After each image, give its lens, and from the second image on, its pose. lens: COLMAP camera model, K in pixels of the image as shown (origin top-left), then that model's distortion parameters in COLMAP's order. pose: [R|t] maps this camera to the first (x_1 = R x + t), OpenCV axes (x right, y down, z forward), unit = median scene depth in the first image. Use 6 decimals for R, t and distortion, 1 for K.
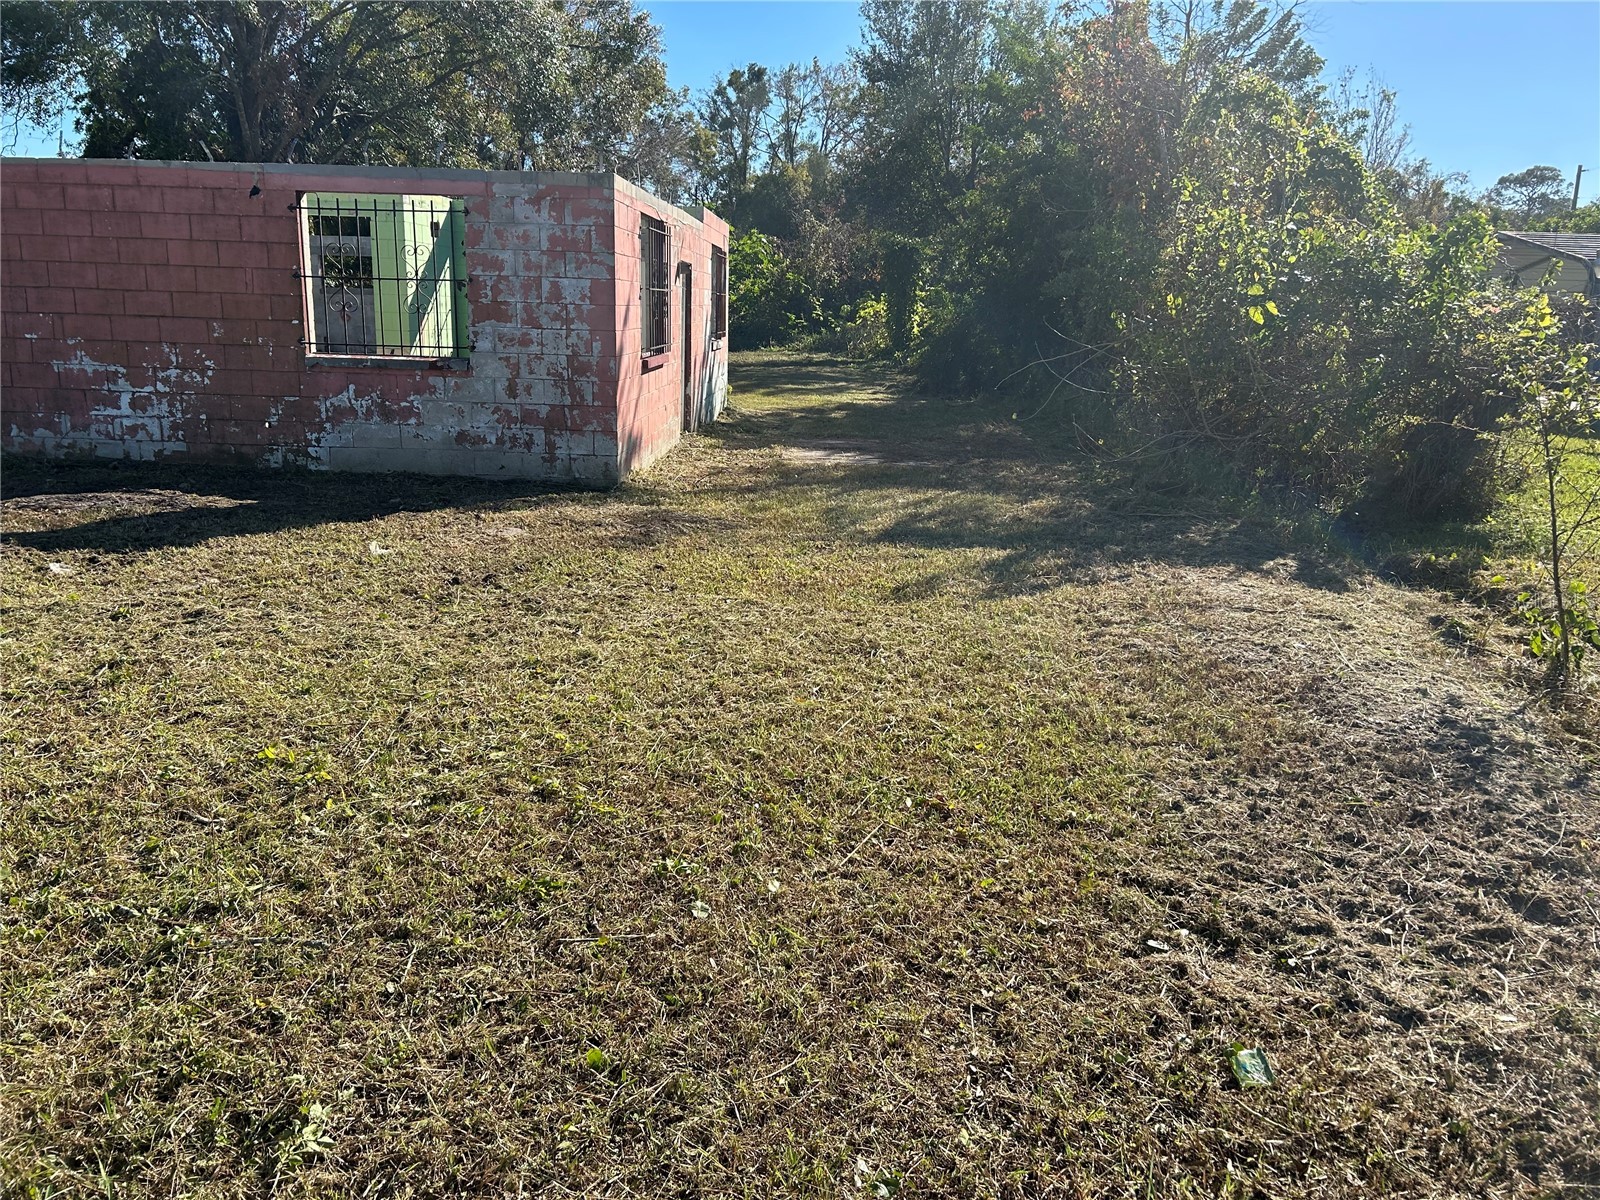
lens RADIAL K [[1193.3, 0, 810.5], [0, 1193.3, 577.3], [0, 0, 1]] dist [0.095297, -0.122084]
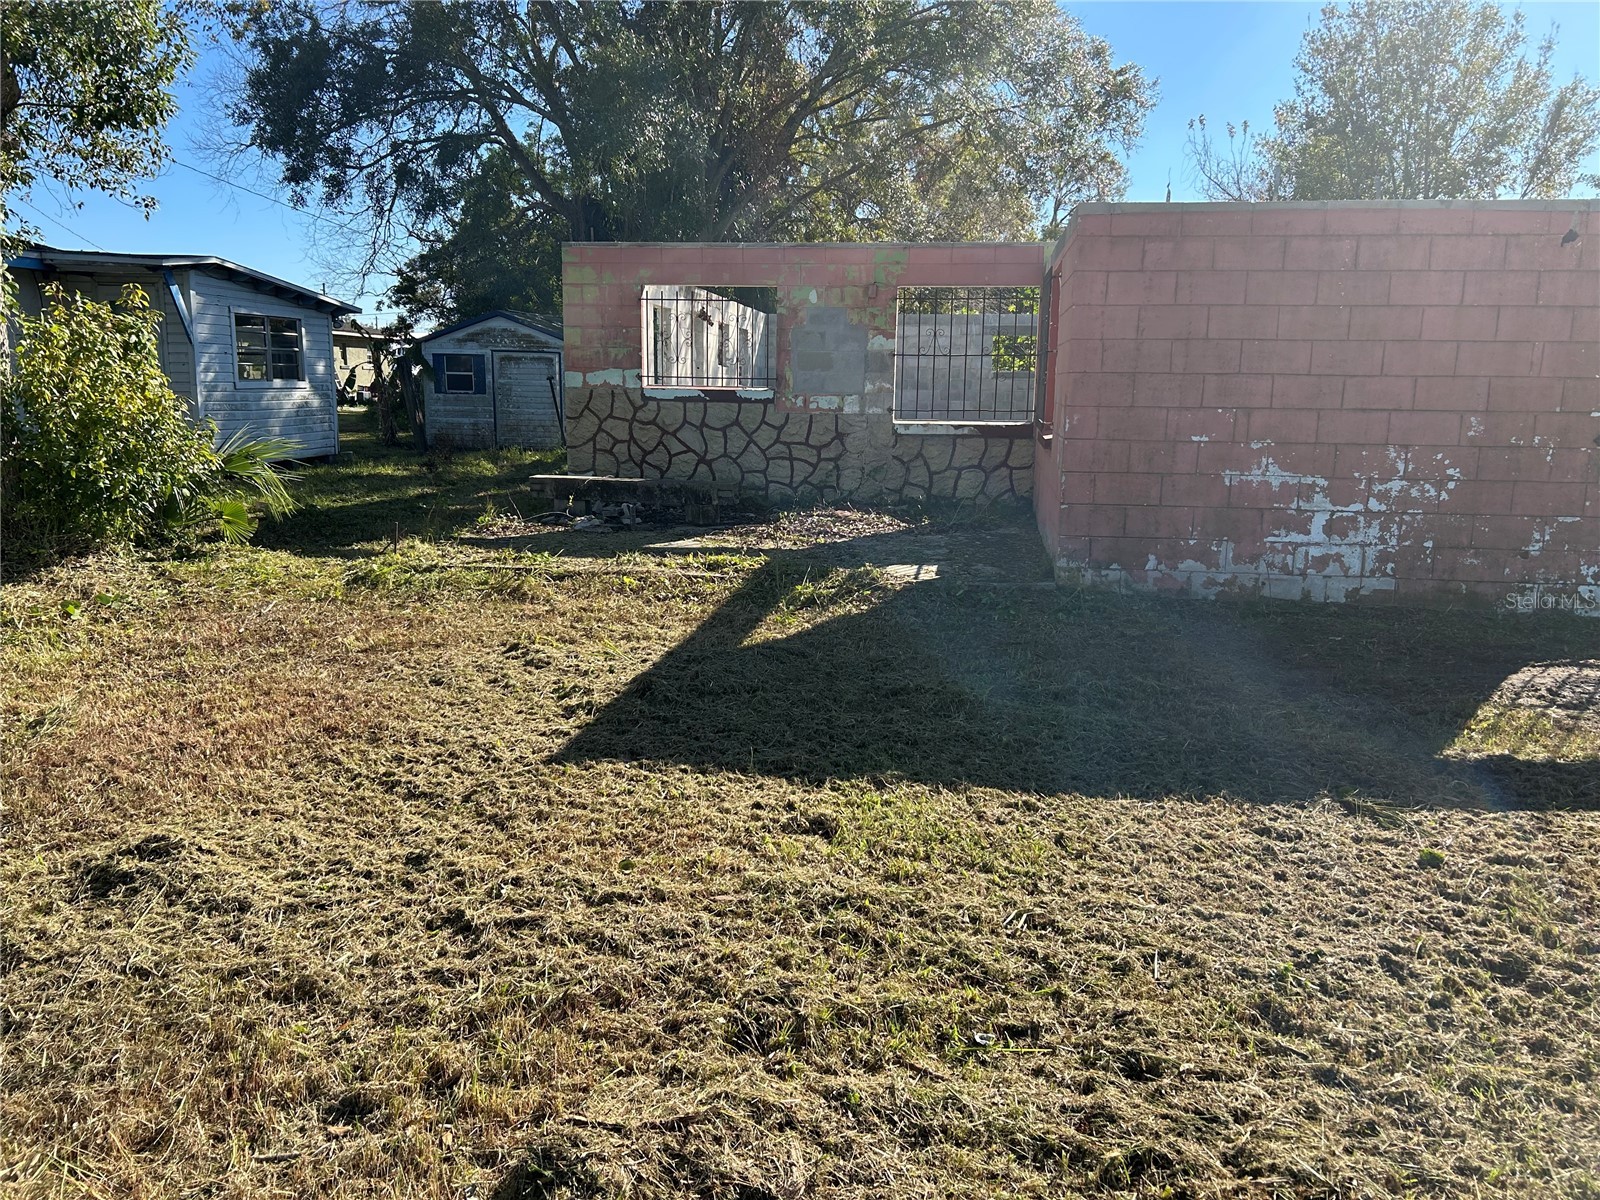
lens RADIAL K [[1209.3, 0, 801.4], [0, 1209.3, 569.0], [0, 0, 1]] dist [0.134368, -0.209577]
pose [[0.995681, 0.000657, -0.092839, -0.808186], [-0.007102, 0.997584, -0.069104, -0.063240], [0.092569, 0.069465, 0.993280, 0.226523]]
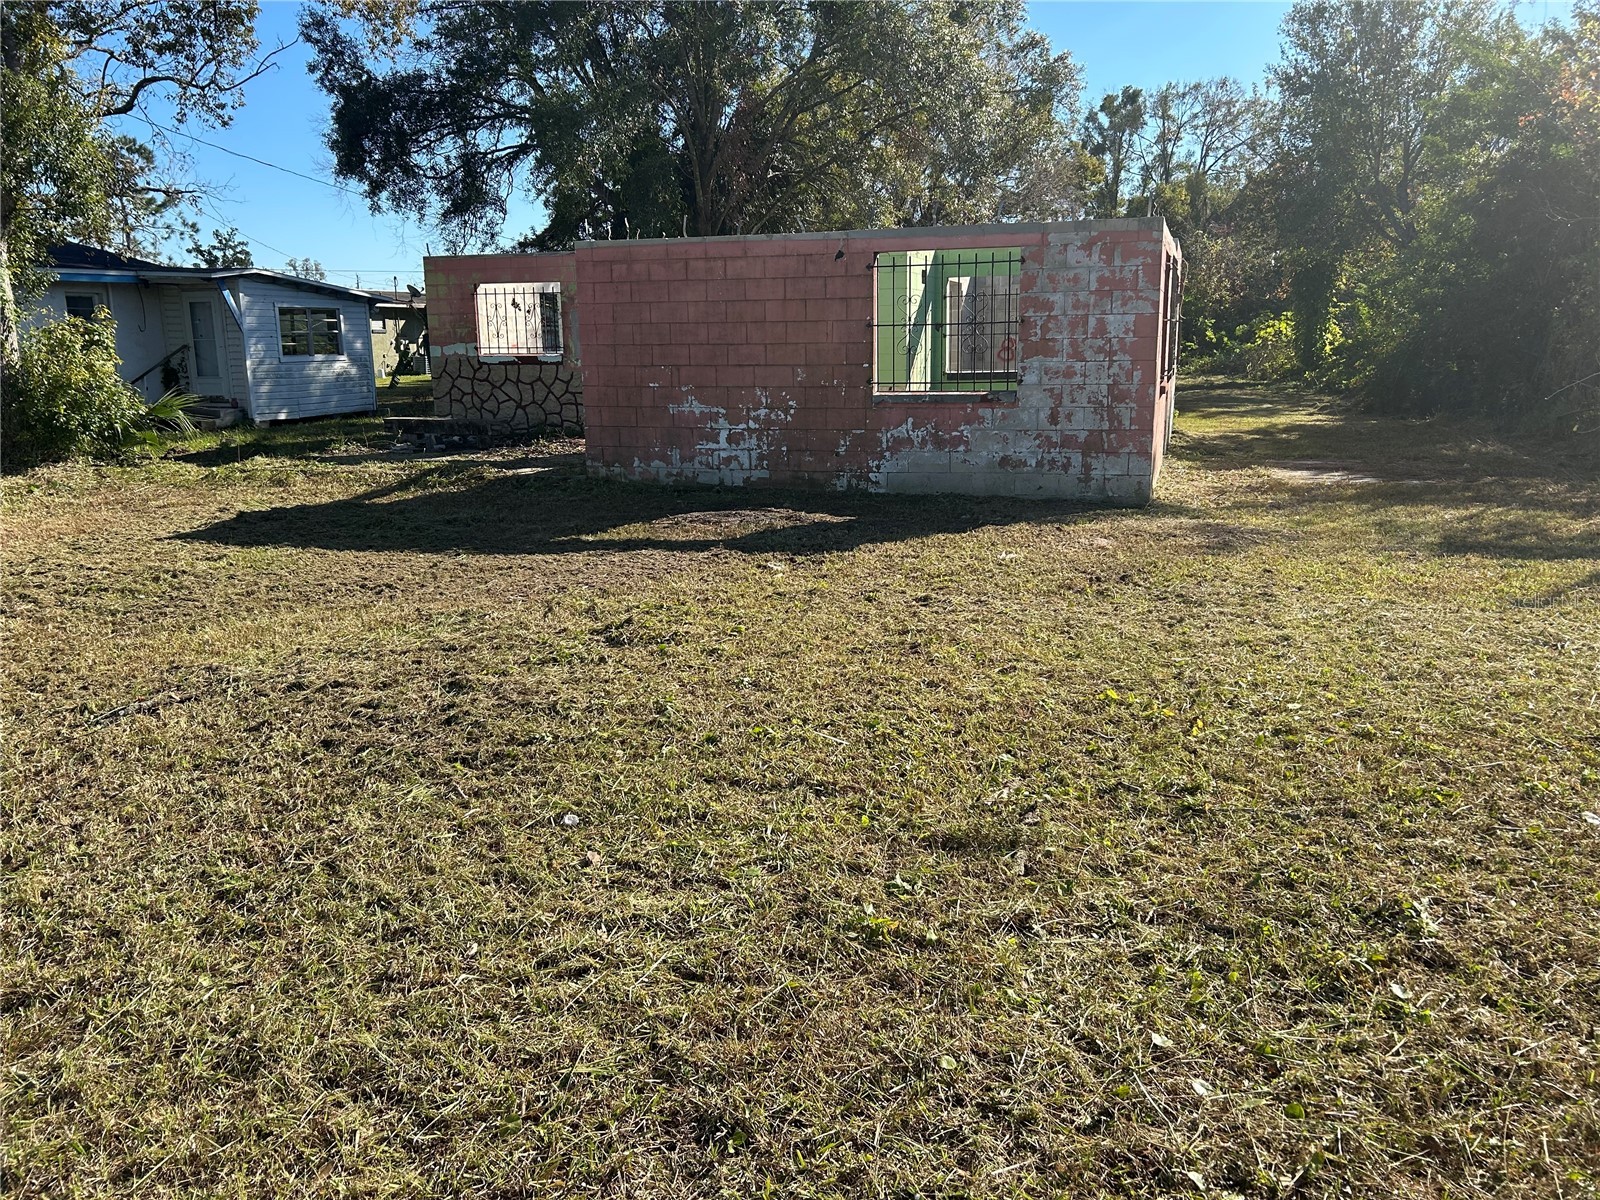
lens RADIAL K [[1201.6, 0, 804.5], [0, 1201.6, 608.1], [0, 0, 1]] dist [0.053465, -0.060293]
pose [[0.962965, 0.018971, -0.268958, -0.161459], [-0.019274, 0.999813, 0.001514, 0.021862], [0.268936, 0.003726, 0.963151, -0.128923]]
